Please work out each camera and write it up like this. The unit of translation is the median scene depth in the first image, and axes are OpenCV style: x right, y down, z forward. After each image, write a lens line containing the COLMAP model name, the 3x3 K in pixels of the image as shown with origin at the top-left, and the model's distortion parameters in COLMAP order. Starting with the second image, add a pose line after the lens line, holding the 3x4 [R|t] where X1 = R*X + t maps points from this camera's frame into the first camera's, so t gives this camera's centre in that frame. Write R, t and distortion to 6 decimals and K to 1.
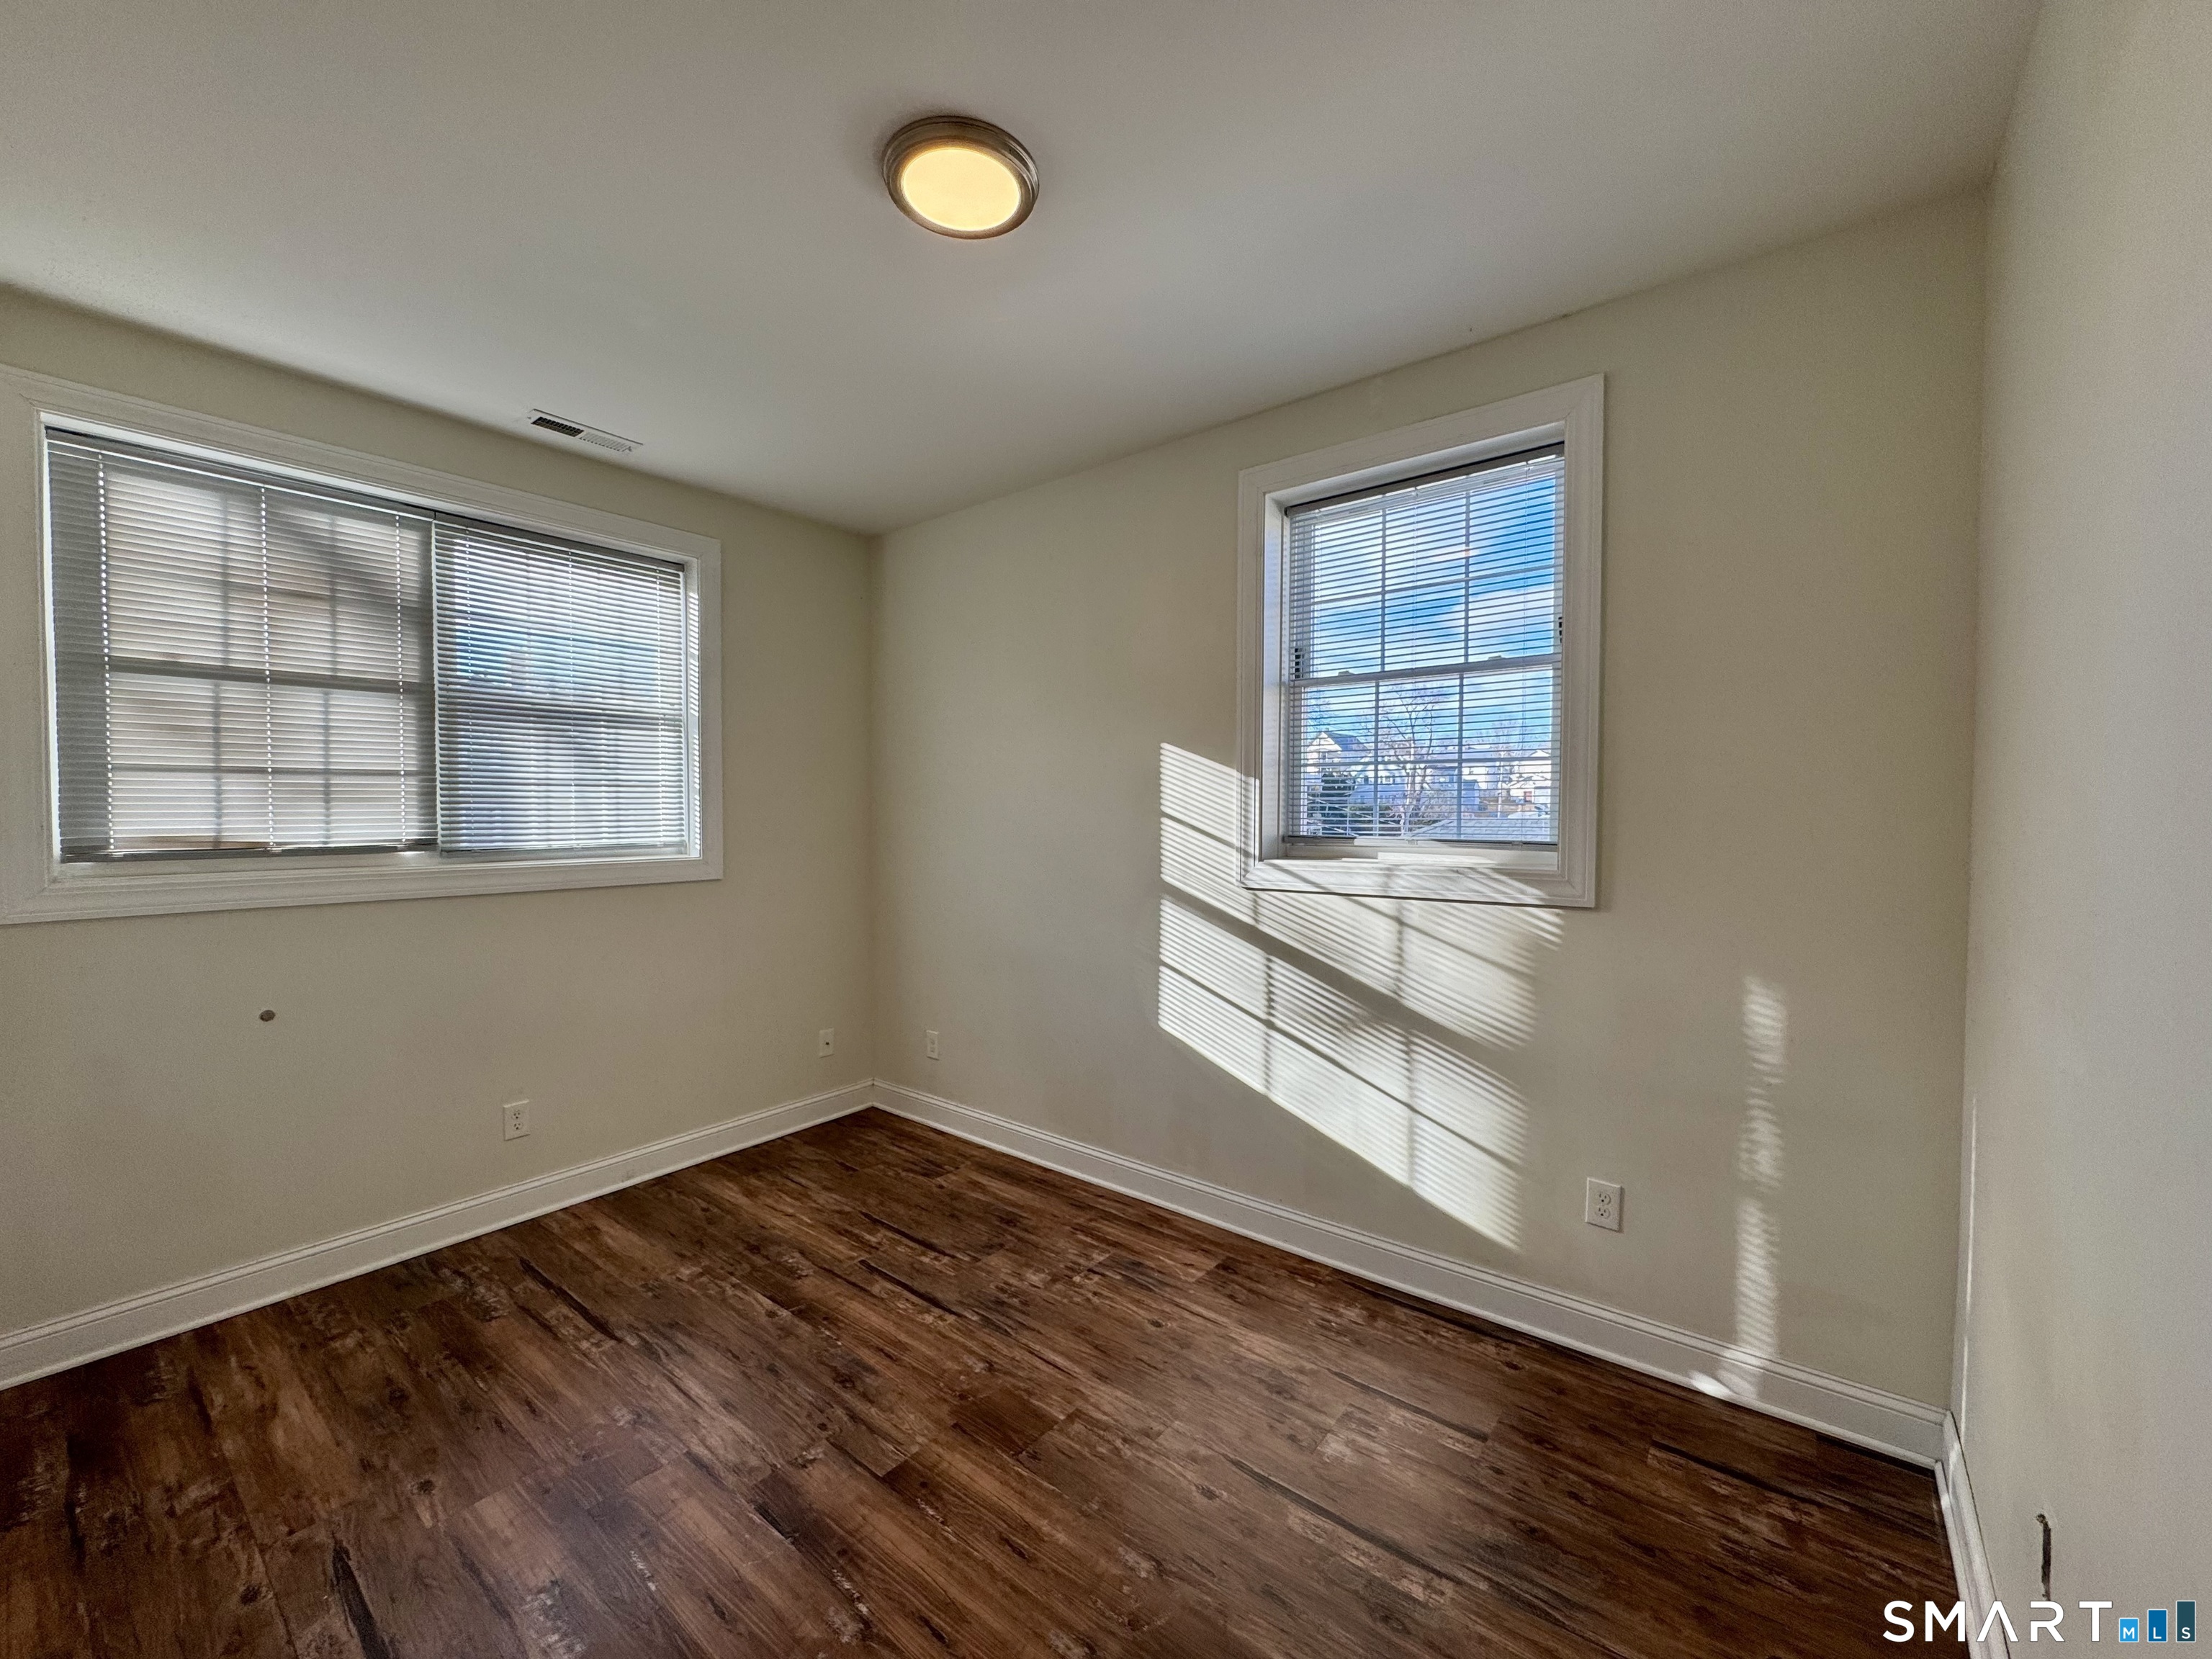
lens RADIAL K [[881.3, 0, 1106.0], [0, 881.3, 827.2], [0, 0, 1]] dist [-0.003402, 0.000278]
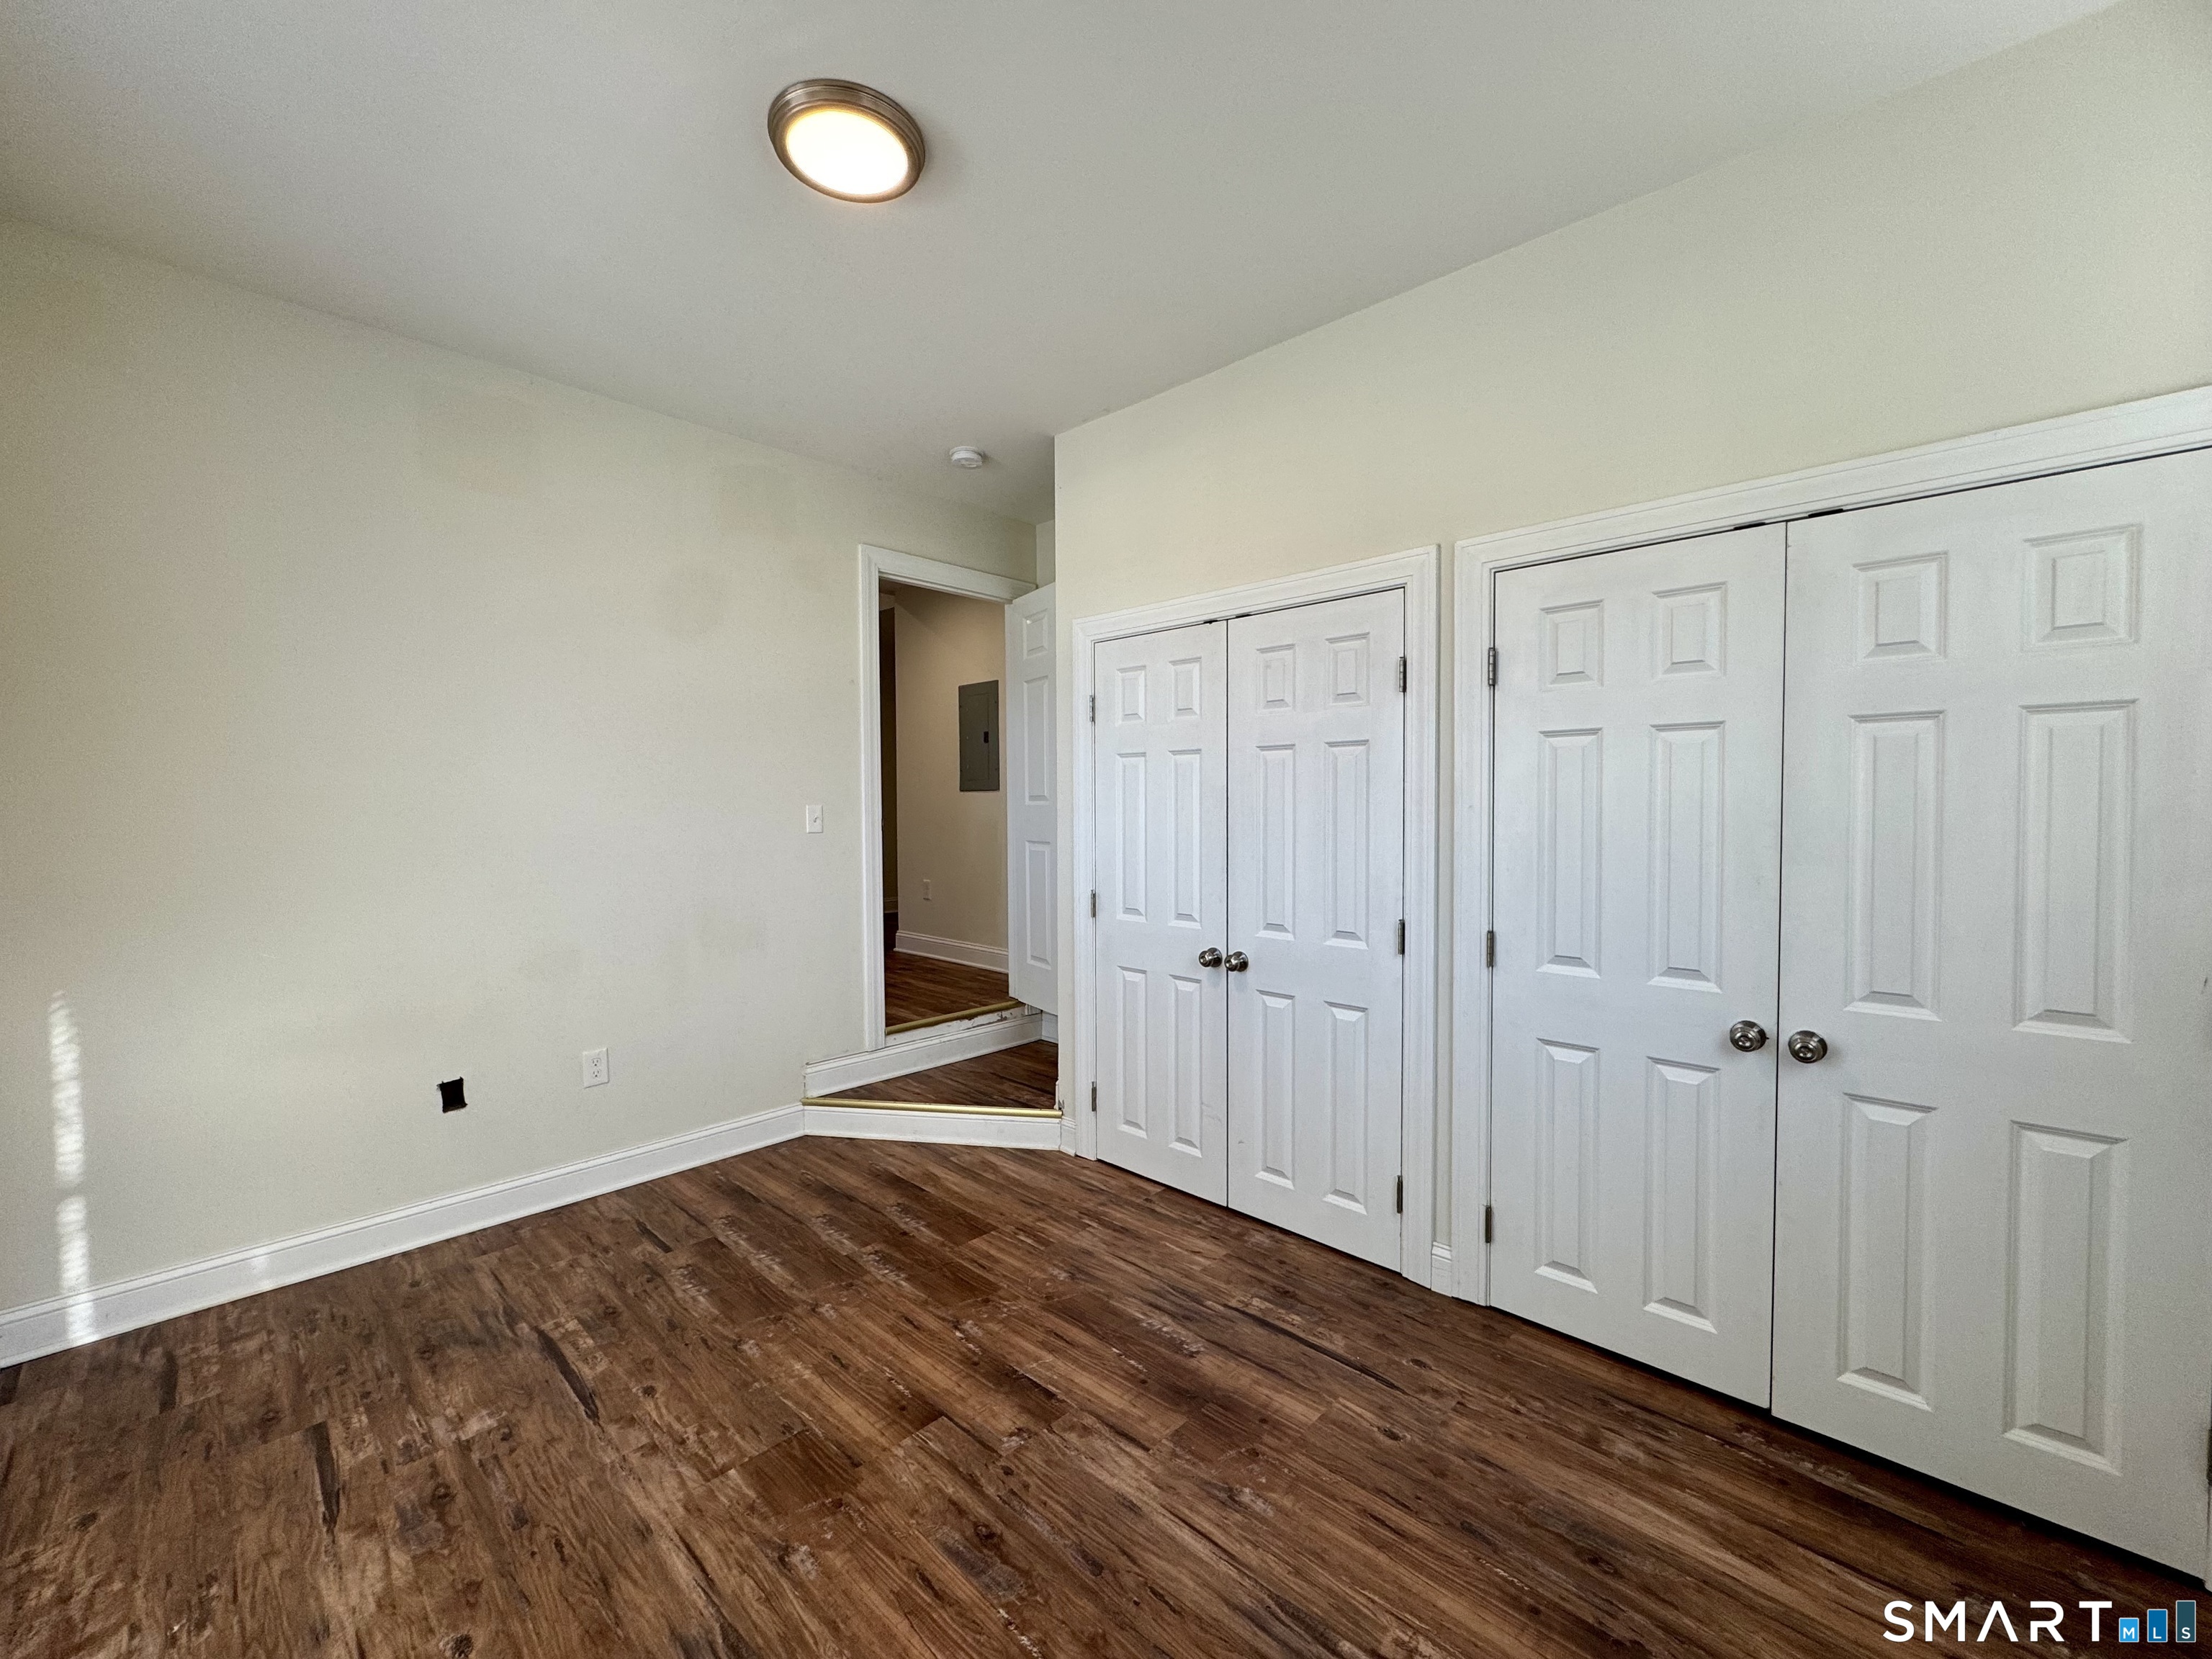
lens RADIAL K [[881.3, 0, 1109.3], [0, 881.3, 822.1], [0, 0, 1]] dist [-0.003402, 0.000278]
pose [[-0.996256, 0.000696, 0.086447, -0.504494], [0.004608, 0.998974, 0.045061, 0.008382], [-0.086326, 0.045290, -0.995237, 1.851644]]
